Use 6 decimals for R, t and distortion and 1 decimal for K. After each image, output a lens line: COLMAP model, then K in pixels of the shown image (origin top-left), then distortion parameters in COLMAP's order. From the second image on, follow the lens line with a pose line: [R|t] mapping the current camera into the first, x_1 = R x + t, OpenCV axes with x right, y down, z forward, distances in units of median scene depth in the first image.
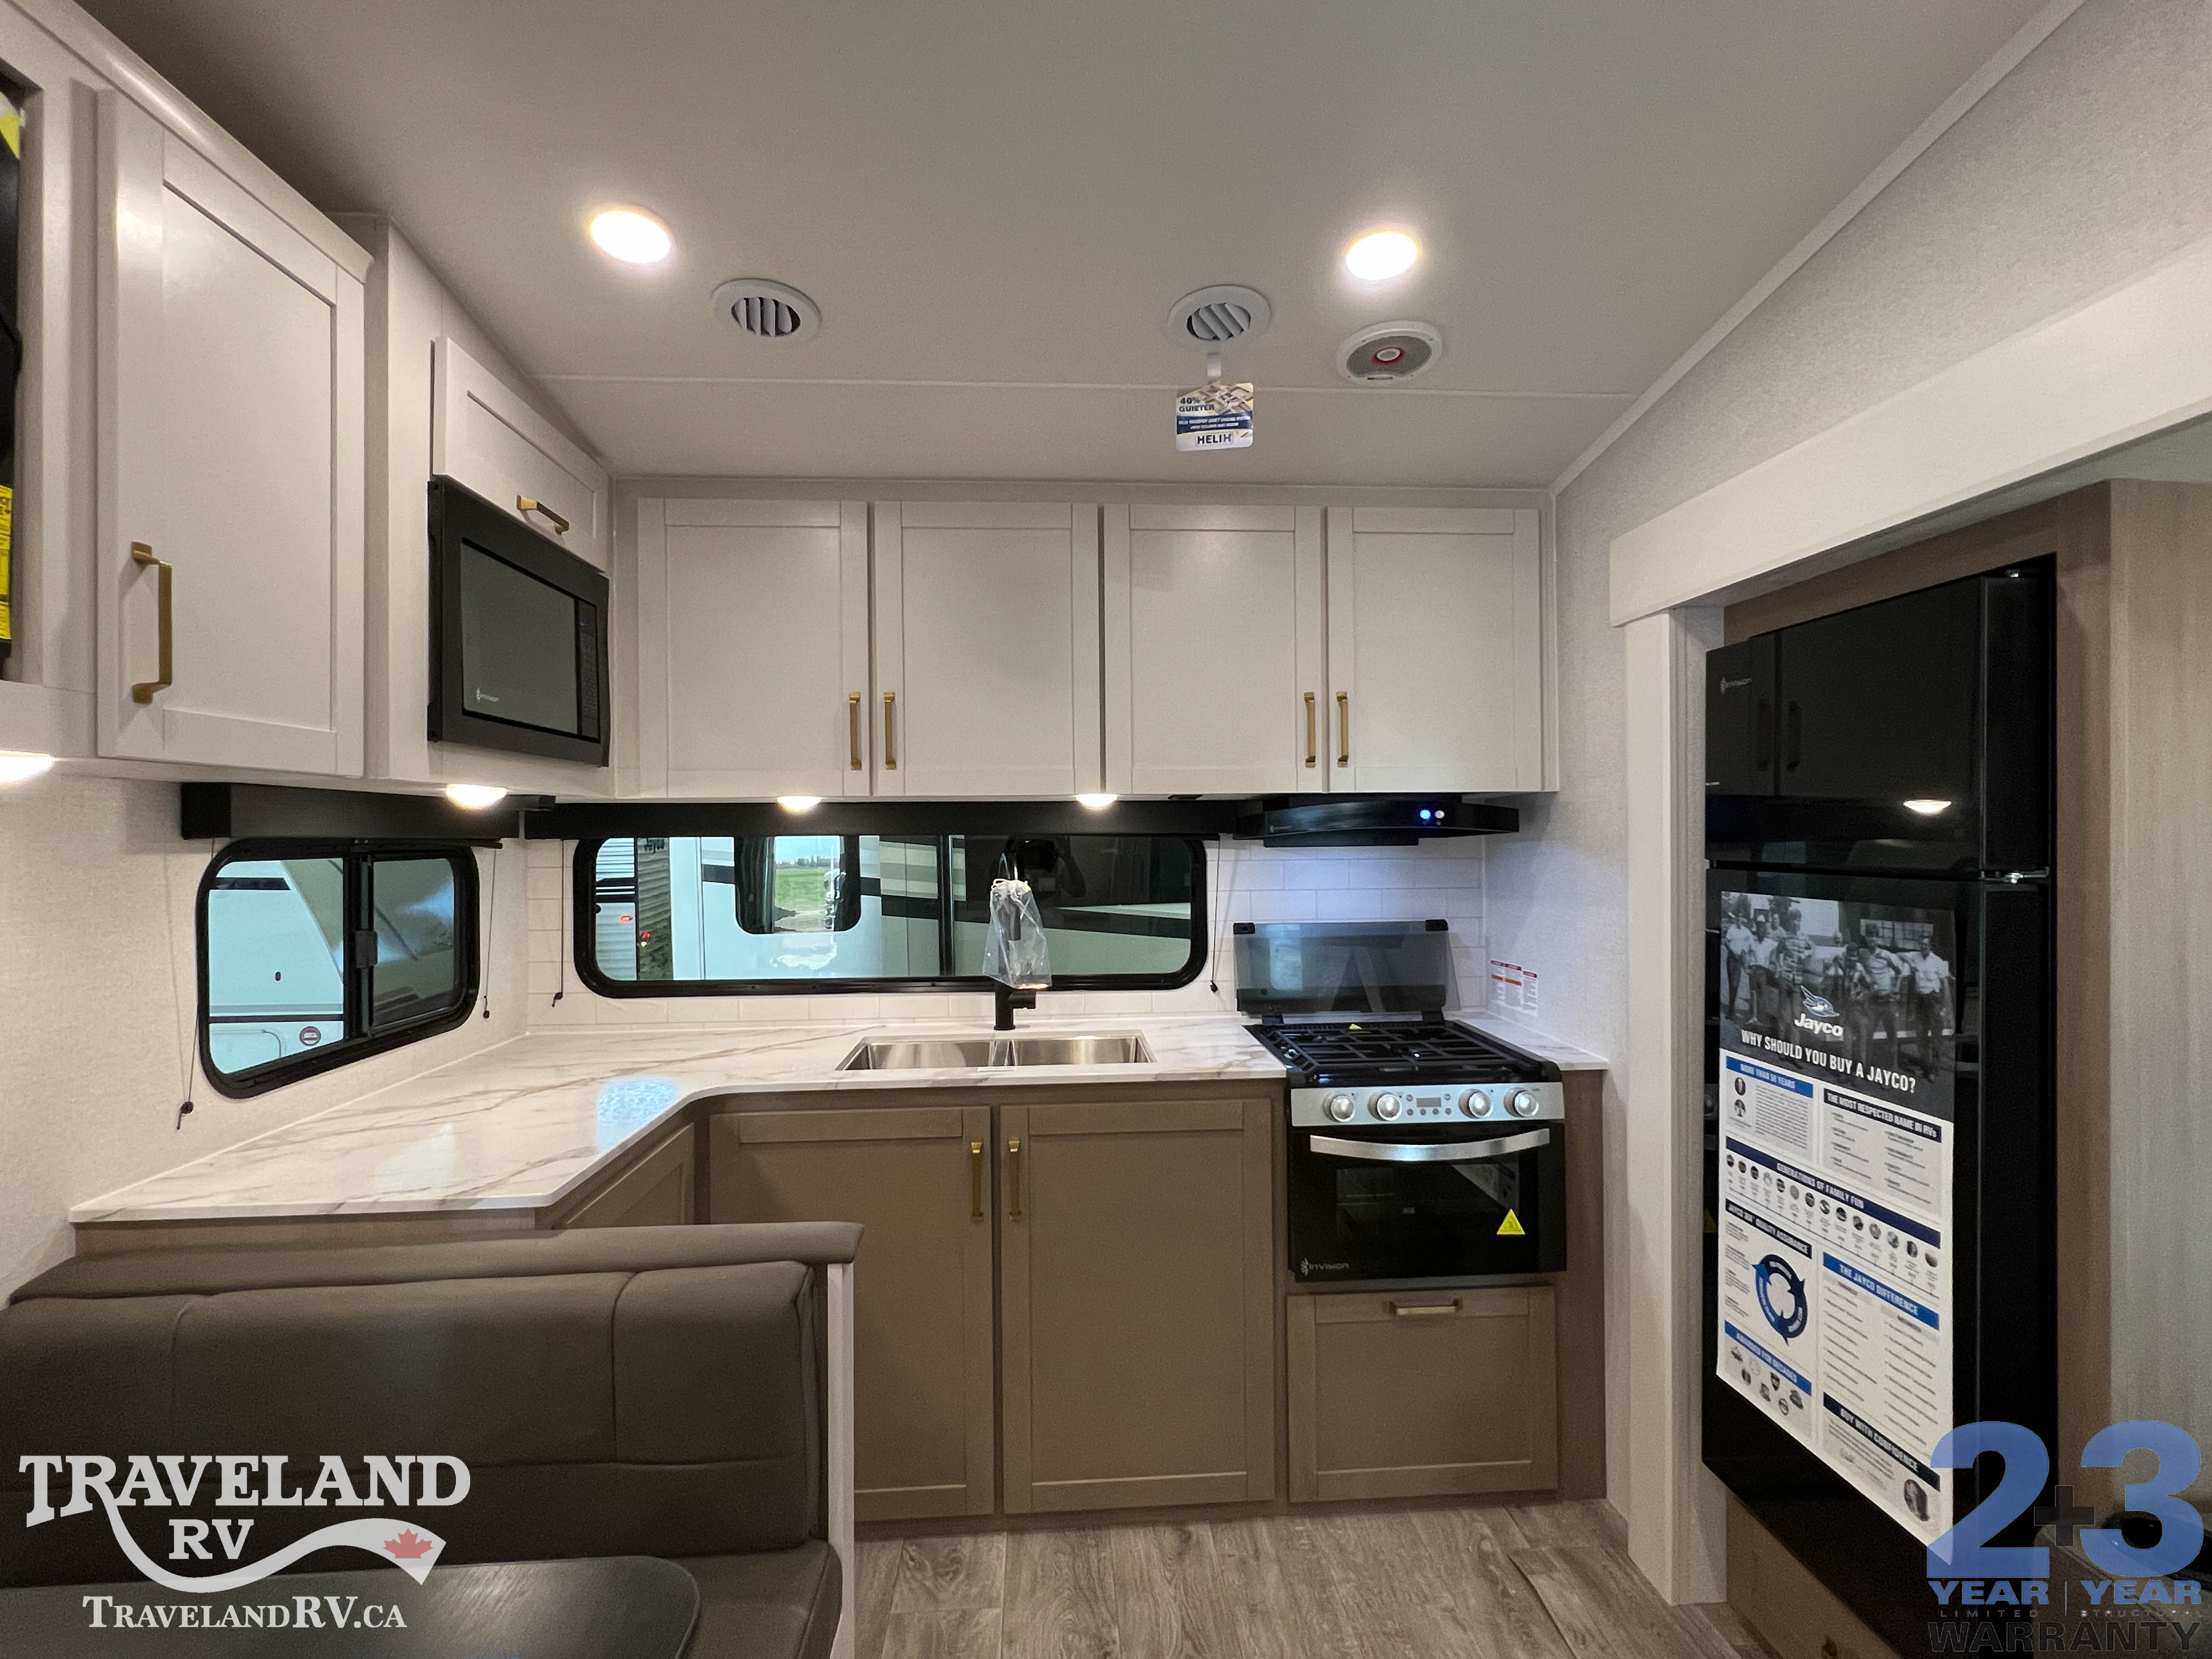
lens RADIAL K [[1074.0, 0, 1113.2], [0, 1074.0, 827.5], [0, 0, 1]] dist [-0.000750, -0.000548]
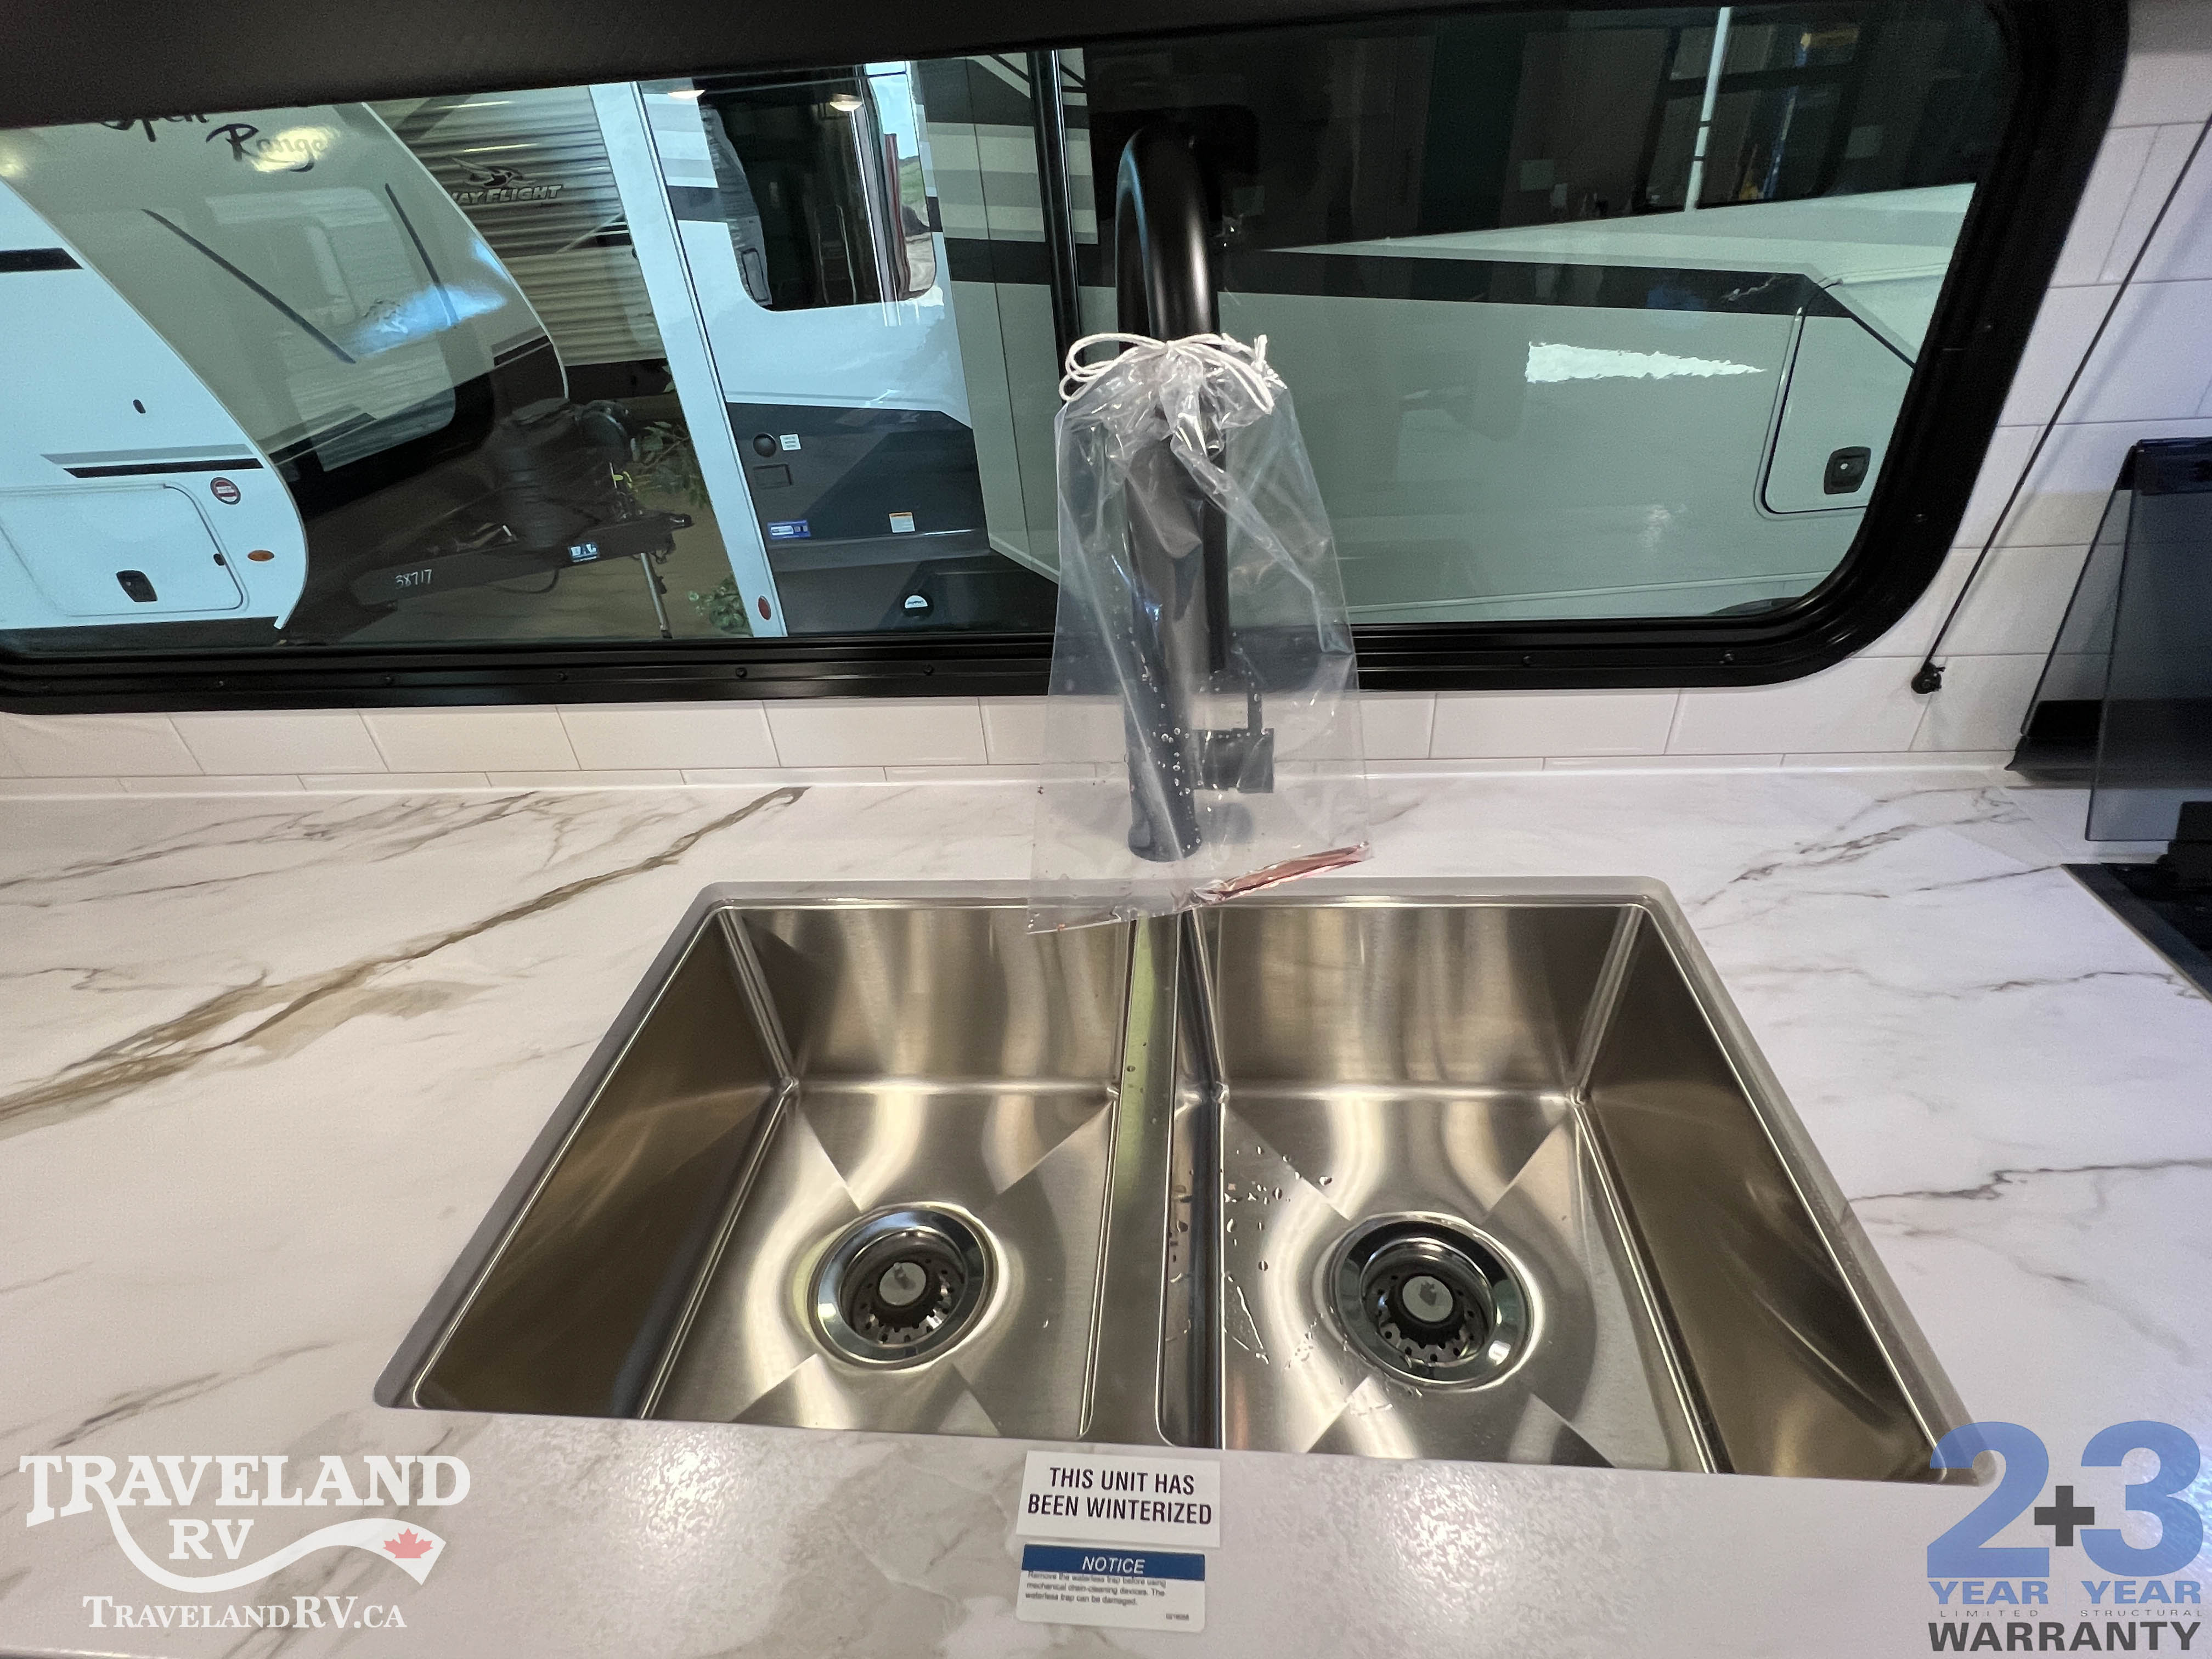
lens RADIAL K [[1074.0, 0, 1107.5], [0, 1074.0, 834.2], [0, 0, 1]] dist [-0.000750, -0.000548]
pose [[0.987276, 0.039428, -0.154048, -0.037078], [0.055146, 0.823753, 0.564260, 0.008757], [0.149145, -0.565576, 0.811098, 0.396629]]
